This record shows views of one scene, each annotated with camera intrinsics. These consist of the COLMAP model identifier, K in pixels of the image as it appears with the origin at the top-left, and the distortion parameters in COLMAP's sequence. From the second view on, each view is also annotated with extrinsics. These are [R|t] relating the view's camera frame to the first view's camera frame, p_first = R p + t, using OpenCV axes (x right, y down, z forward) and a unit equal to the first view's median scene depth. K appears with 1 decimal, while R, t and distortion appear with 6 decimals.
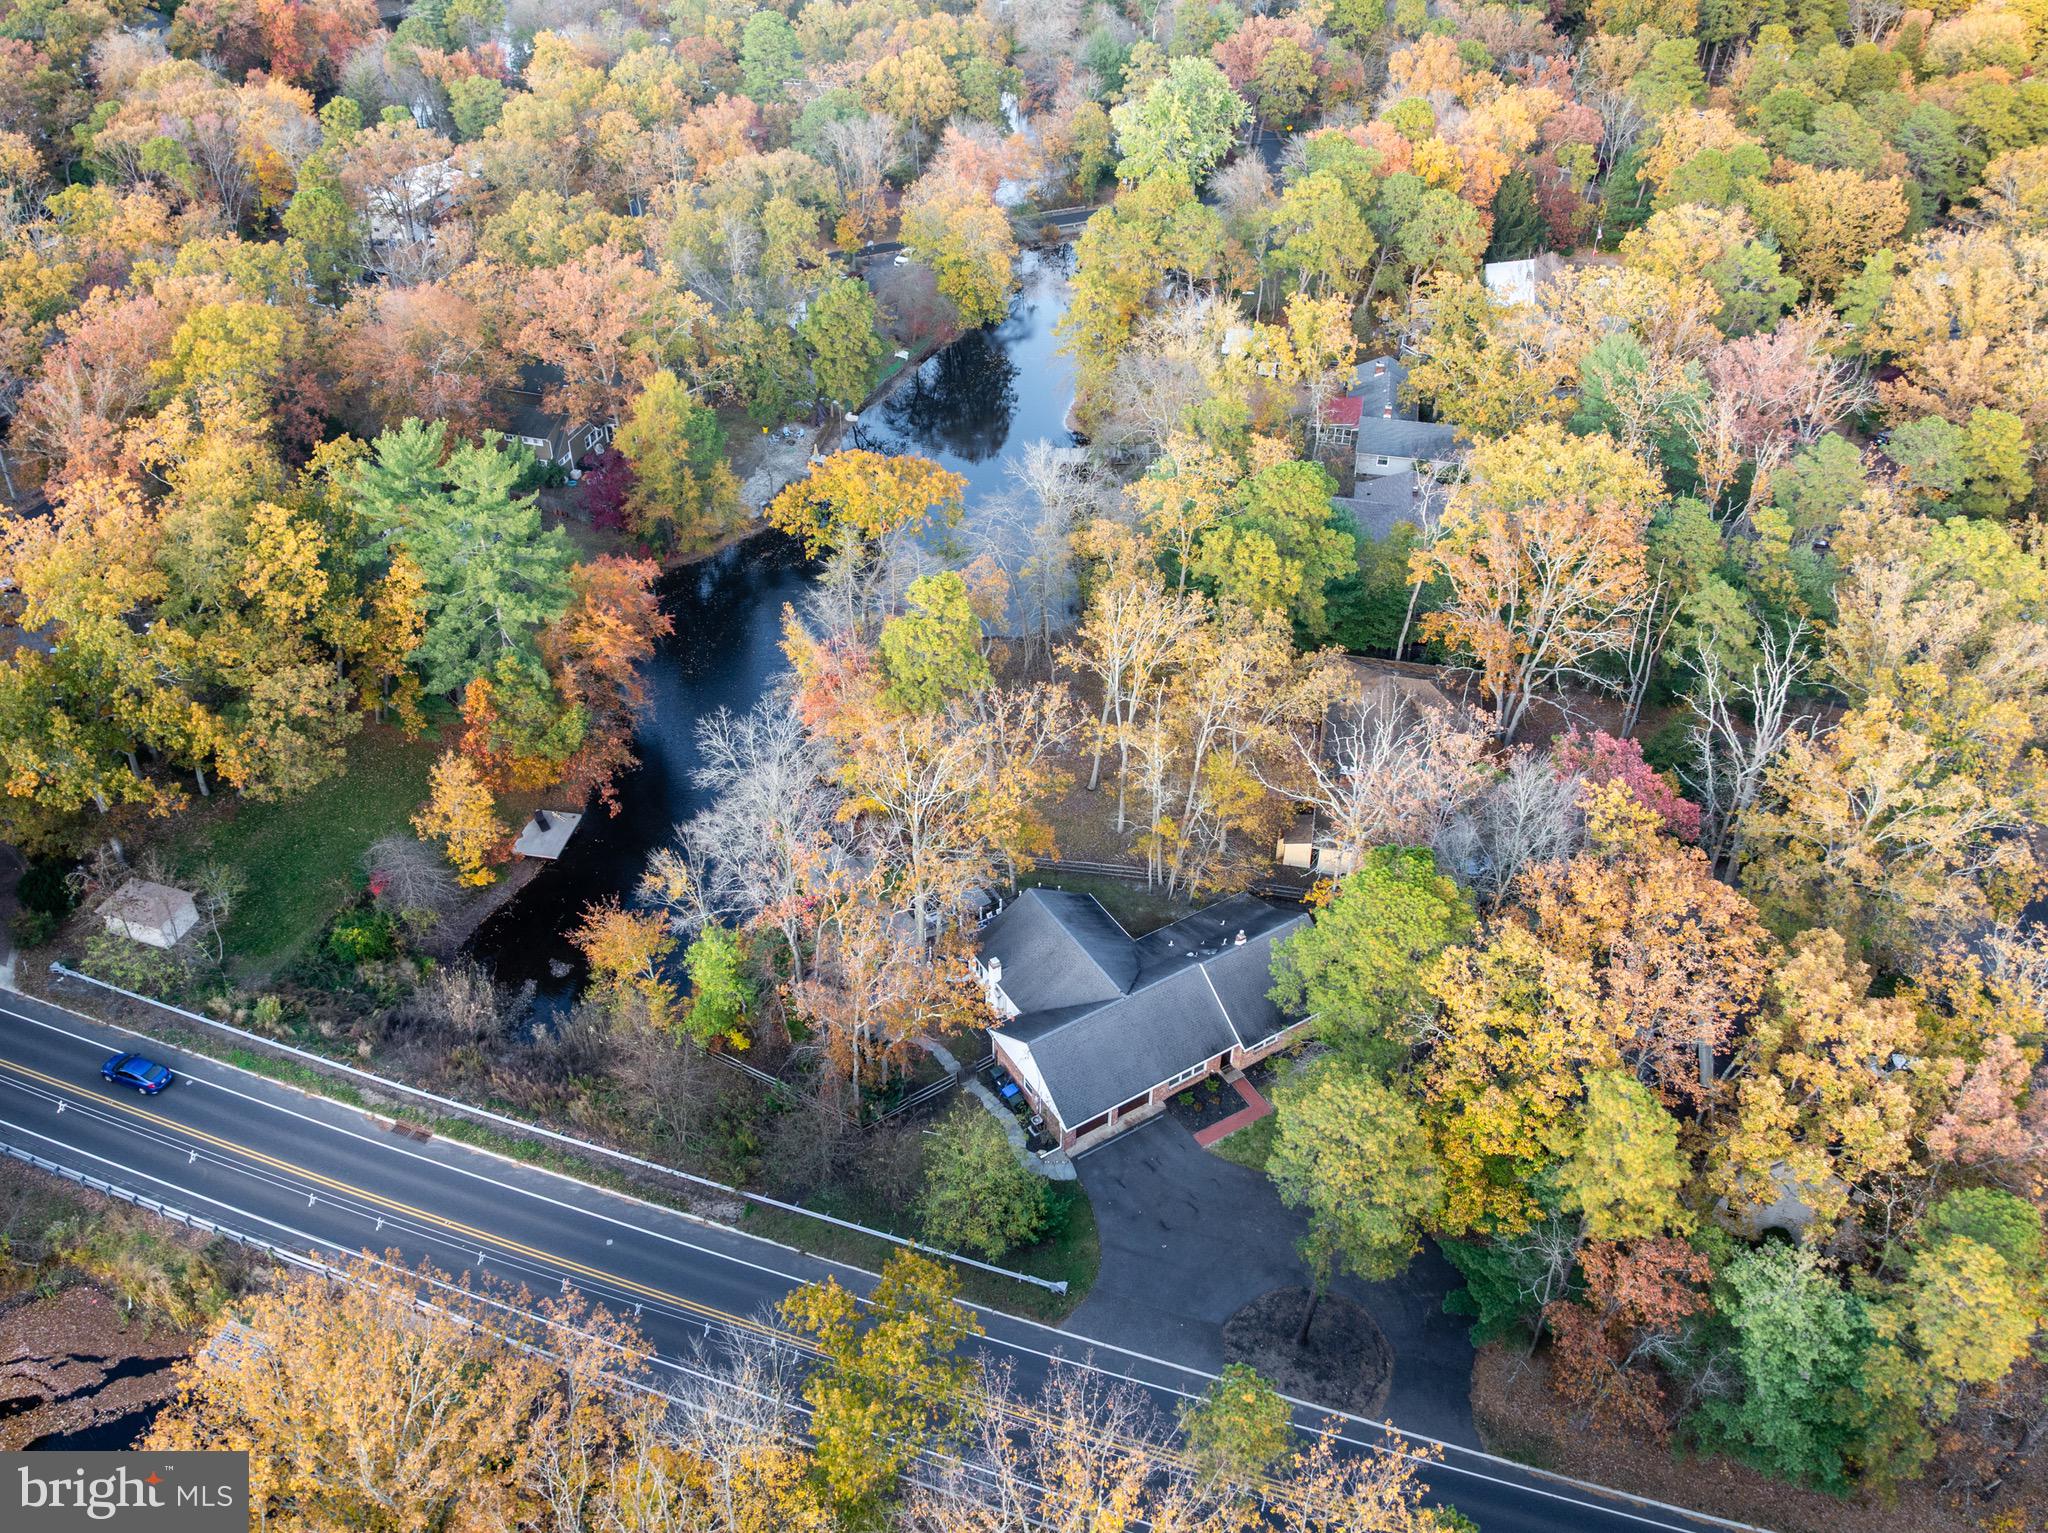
lens RADIAL K [[1579.7, 0, 1028.9], [0, 1579.7, 691.6], [0, 0, 1]] dist [-0.023892, -0.006010]
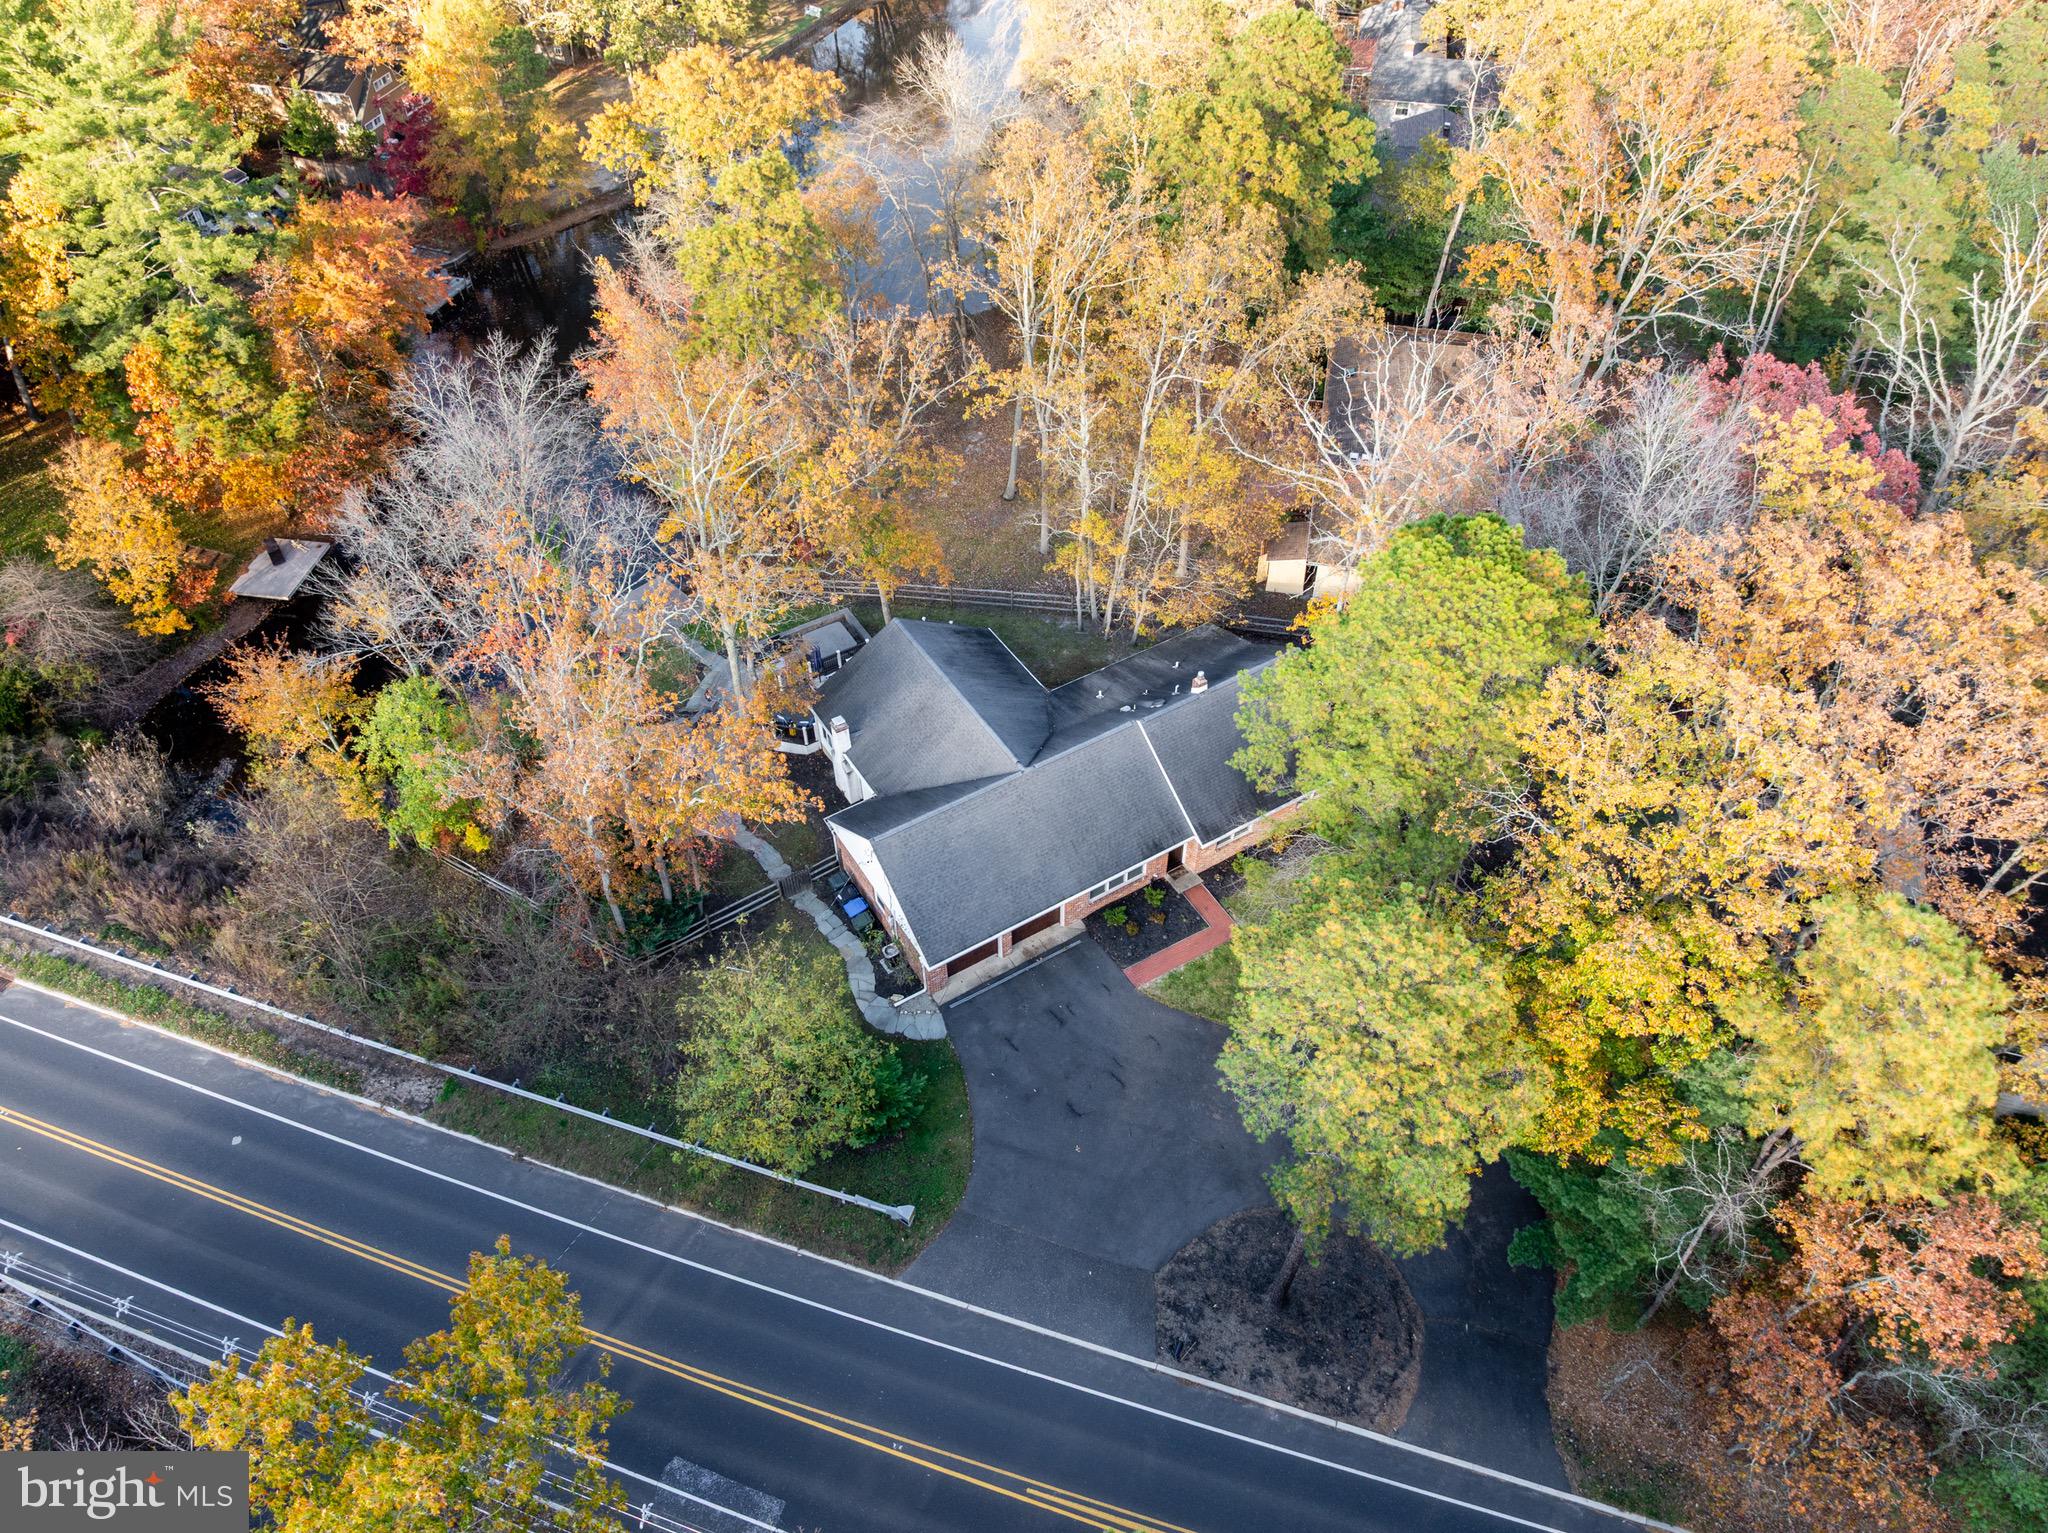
lens RADIAL K [[1431.0, 0, 1023.0], [0, 1431.0, 763.5], [0, 0, 1]] dist [-0.008280, -0.047463]
pose [[0.999823, -0.011039, -0.015241, 0.073131], [0.013551, 0.984288, 0.176052, 0.087701], [0.013058, -0.176227, 0.984263, 0.420954]]
